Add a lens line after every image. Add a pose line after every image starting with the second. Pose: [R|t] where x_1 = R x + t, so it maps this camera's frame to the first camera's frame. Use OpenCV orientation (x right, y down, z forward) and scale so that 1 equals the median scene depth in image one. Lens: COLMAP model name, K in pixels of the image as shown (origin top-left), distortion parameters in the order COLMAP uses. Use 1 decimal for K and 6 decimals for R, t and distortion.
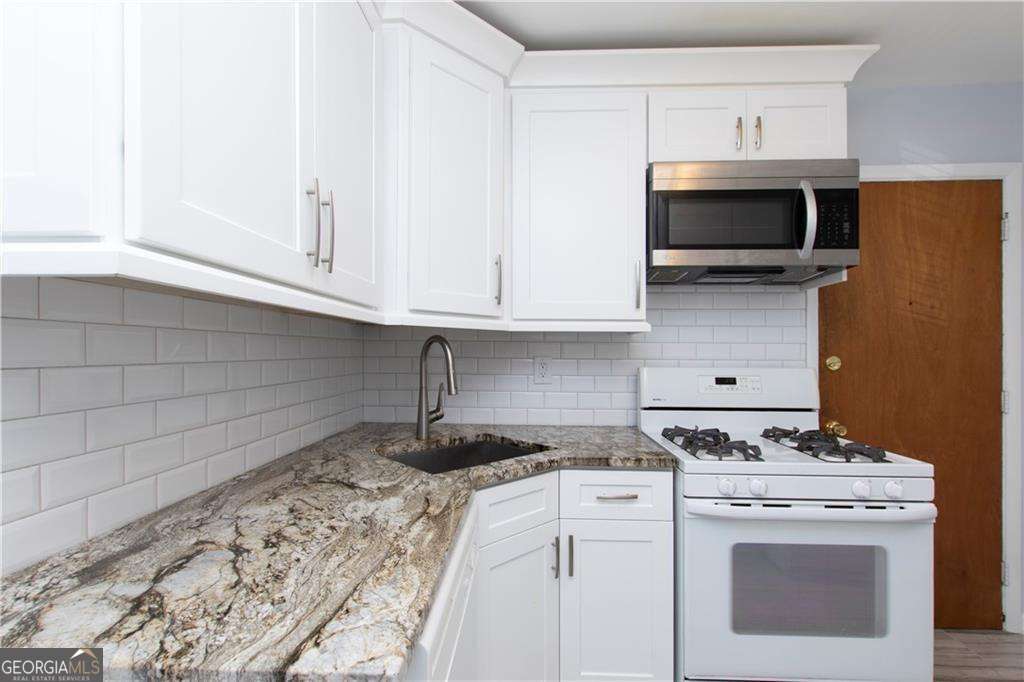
lens RADIAL K [[482.6, 0, 501.7], [0, 482.6, 348.3], [0, 0, 1]] dist [0.002687, -0.003416]
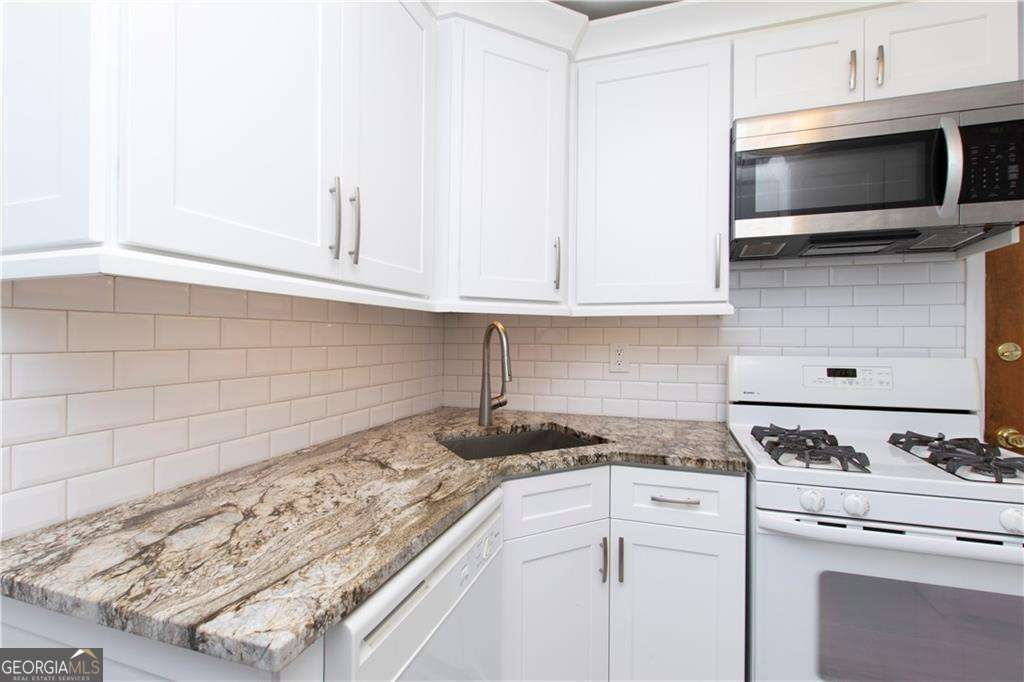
lens RADIAL K [[482.6, 0, 505.6], [0, 482.6, 334.9], [0, 0, 1]] dist [0.002687, -0.003416]
pose [[0.956840, -0.005480, -0.290562, 0.192673], [0.004945, 0.999984, -0.002576, 0.003198], [0.290572, 0.001028, 0.956853, 0.054453]]
